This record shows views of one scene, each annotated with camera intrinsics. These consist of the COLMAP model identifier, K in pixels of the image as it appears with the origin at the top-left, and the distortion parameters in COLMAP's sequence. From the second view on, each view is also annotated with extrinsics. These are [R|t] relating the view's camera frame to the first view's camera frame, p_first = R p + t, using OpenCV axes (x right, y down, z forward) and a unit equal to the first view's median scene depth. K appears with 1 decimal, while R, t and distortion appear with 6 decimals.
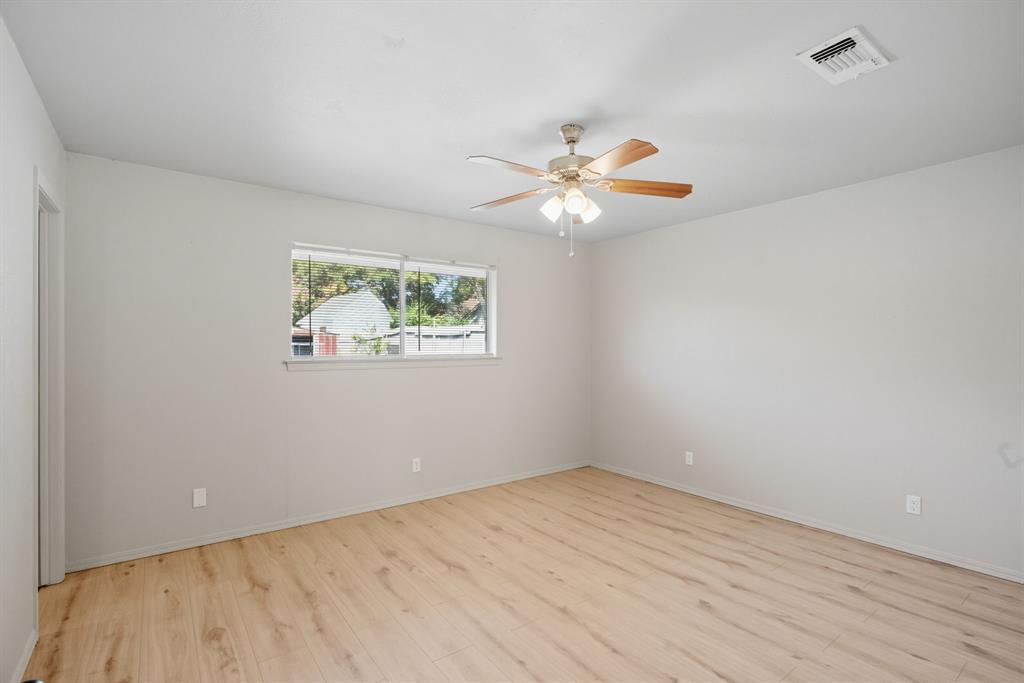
lens RADIAL K [[471.3, 0, 519.5], [0, 471.3, 347.0], [0, 0, 1]] dist [-0.002084, -0.000187]
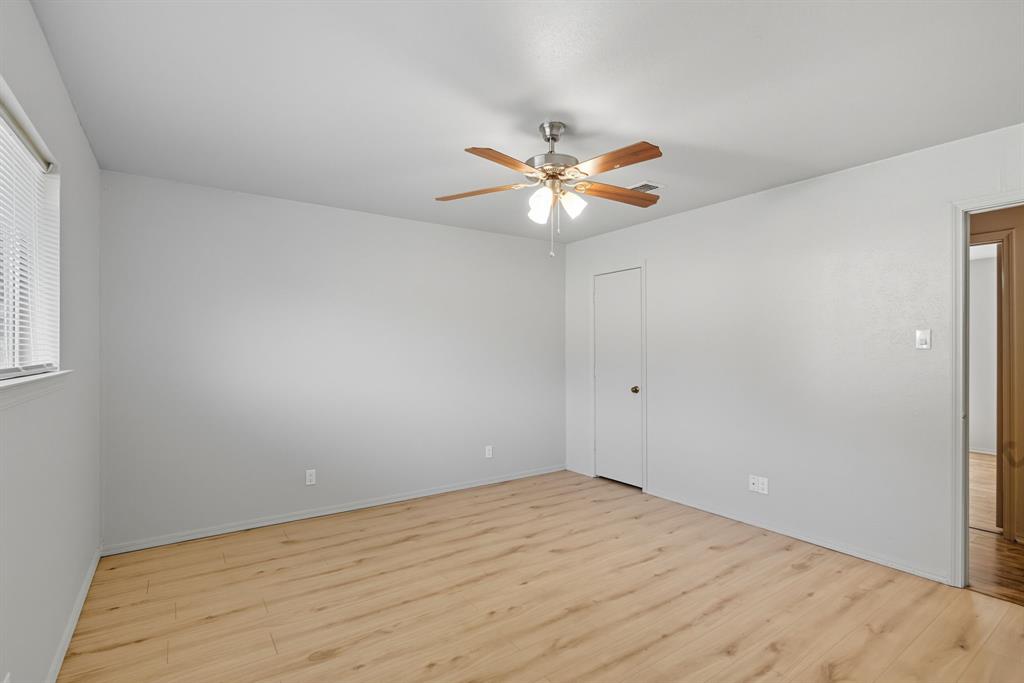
lens RADIAL K [[495.4, 0, 512.2], [0, 495.4, 346.1], [0, 0, 1]] dist [-0.003902, -0.000051]
pose [[0.043367, 0.006827, 0.999036, -0.725144], [-0.001776, 0.999976, -0.006756, 0.003591], [-0.999058, -0.001481, 0.043378, 0.813721]]
